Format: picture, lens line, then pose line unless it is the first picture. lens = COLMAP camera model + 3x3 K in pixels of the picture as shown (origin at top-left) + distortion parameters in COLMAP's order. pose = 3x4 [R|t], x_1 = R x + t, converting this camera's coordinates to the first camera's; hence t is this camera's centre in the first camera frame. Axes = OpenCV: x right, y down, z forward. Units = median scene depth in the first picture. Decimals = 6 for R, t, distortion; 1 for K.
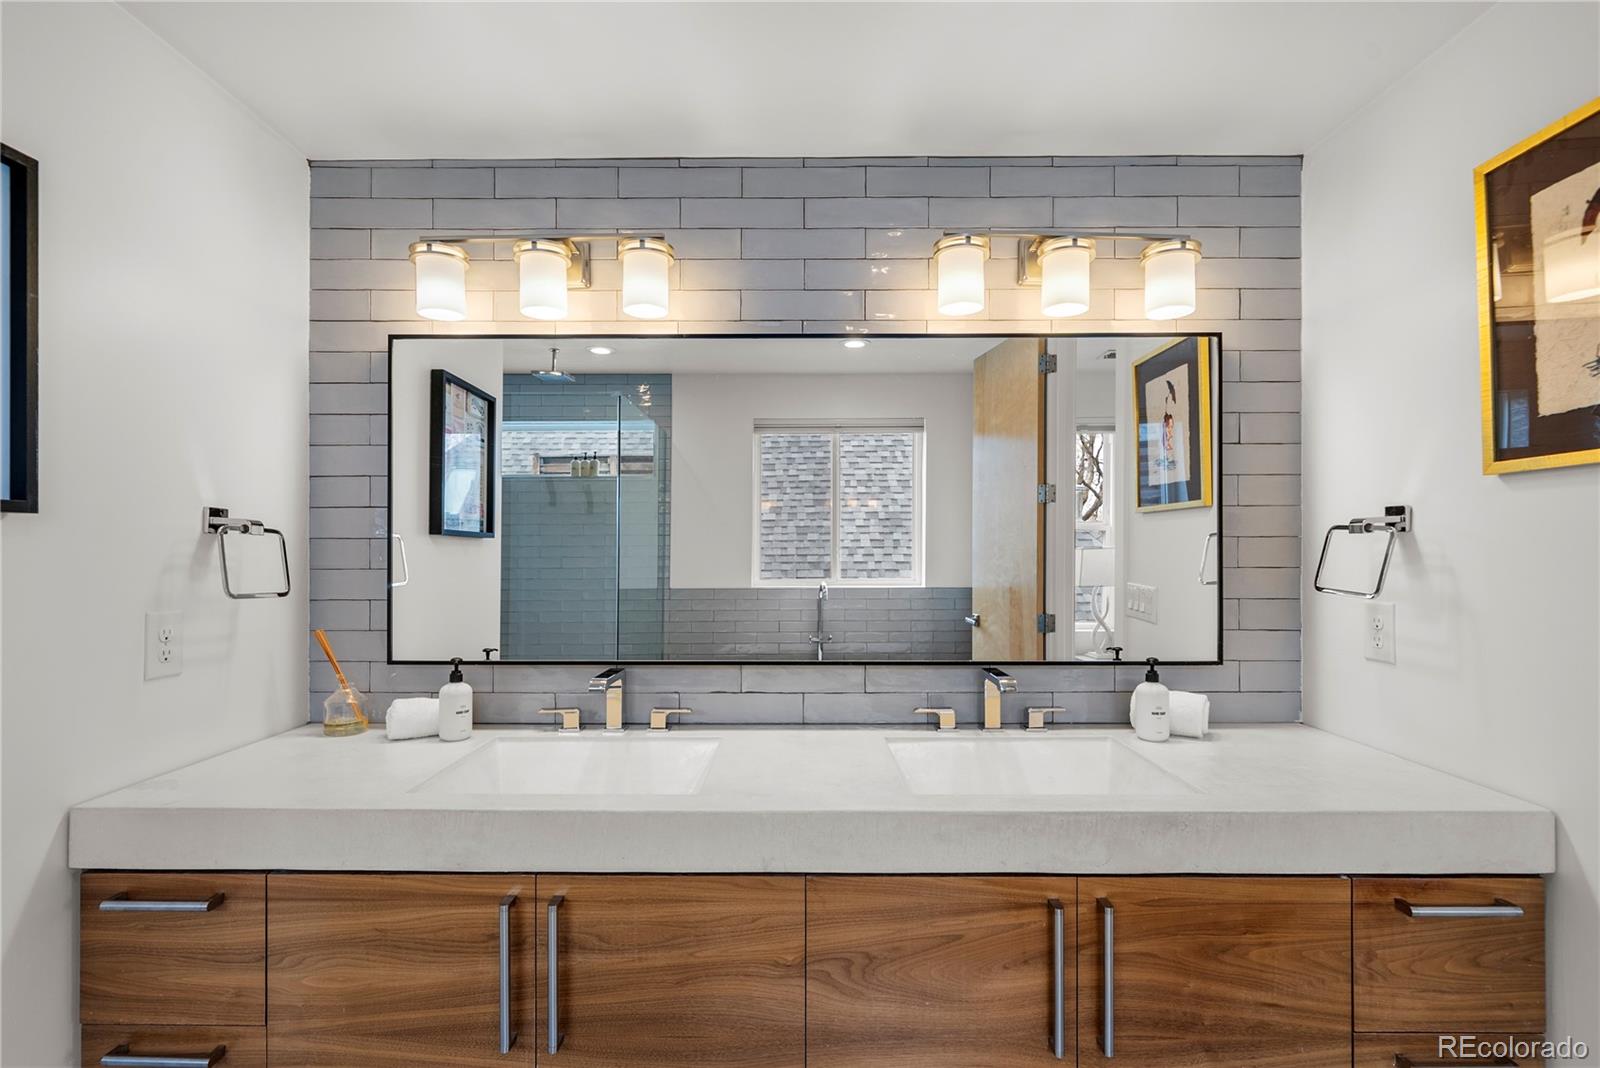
lens RADIAL K [[743.8, 0, 796.7], [0, 743.8, 546.1], [0, 0, 1]] dist [-0.002597, 0.000262]
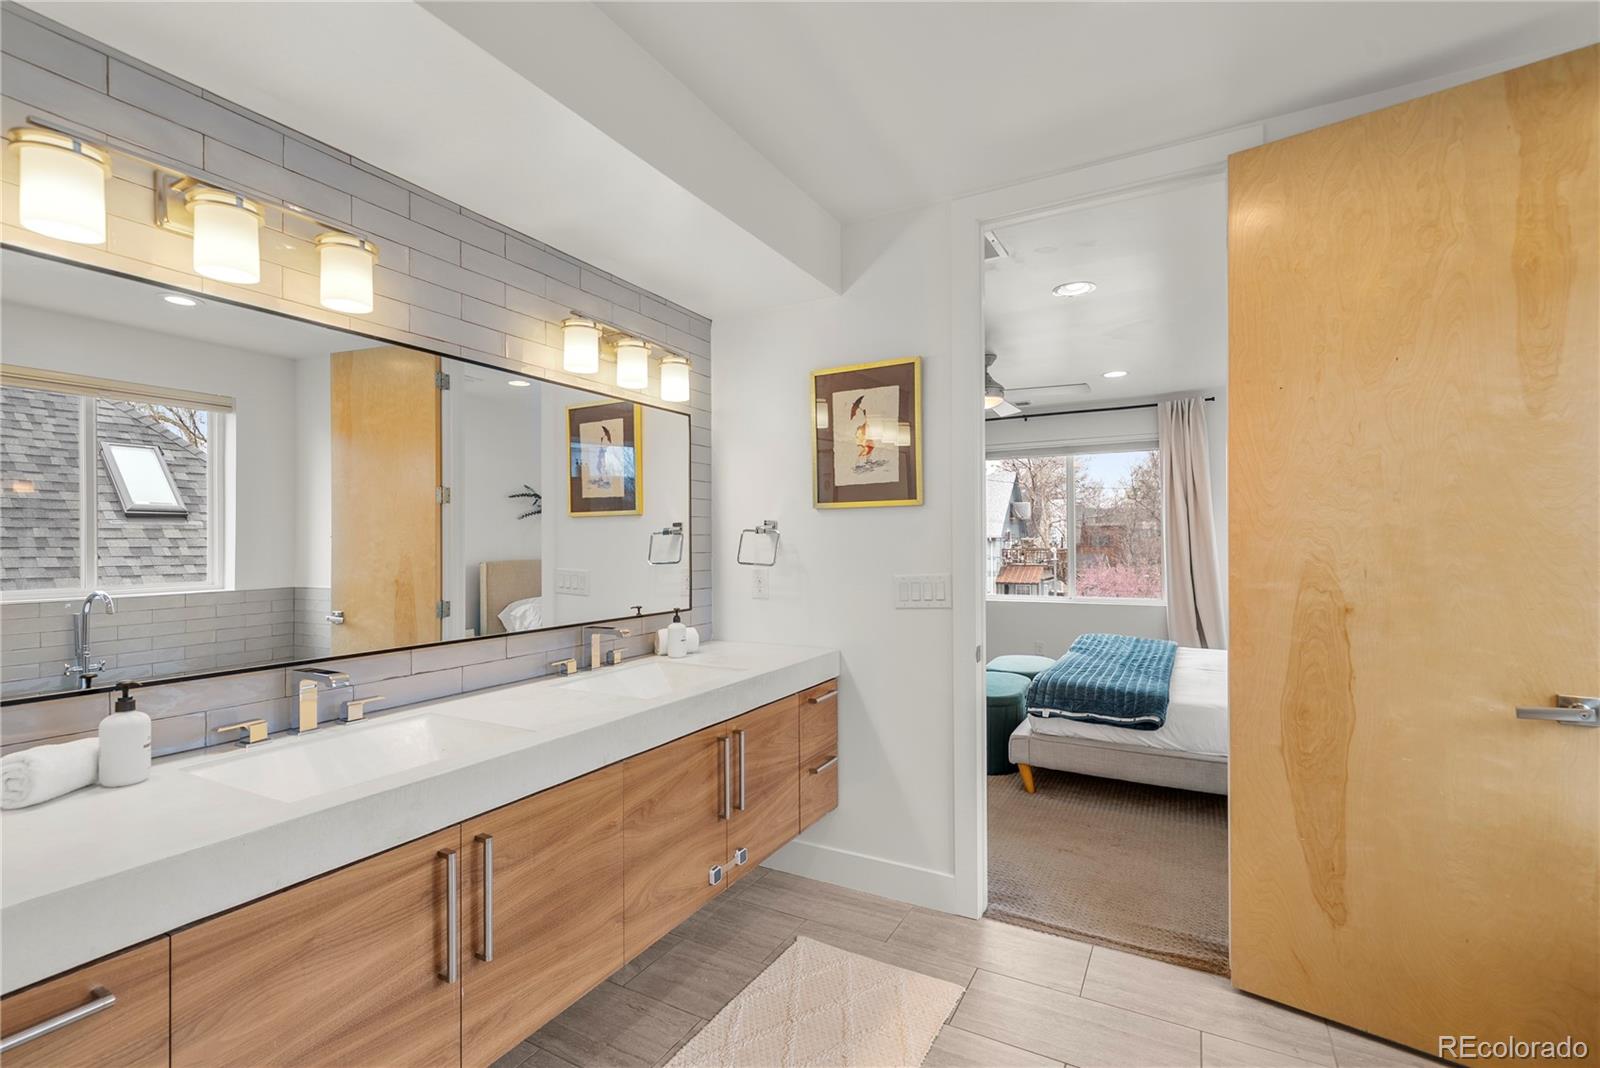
lens RADIAL K [[716.9, 0, 788.3], [0, 716.9, 545.6], [0, 0, 1]] dist [-0.000968, 0.000151]
pose [[0.485469, -0.006210, 0.874232, -0.748425], [0.001849, 0.999980, 0.006077, 0.002195], [-0.874252, -0.001333, 0.485471, 0.008821]]
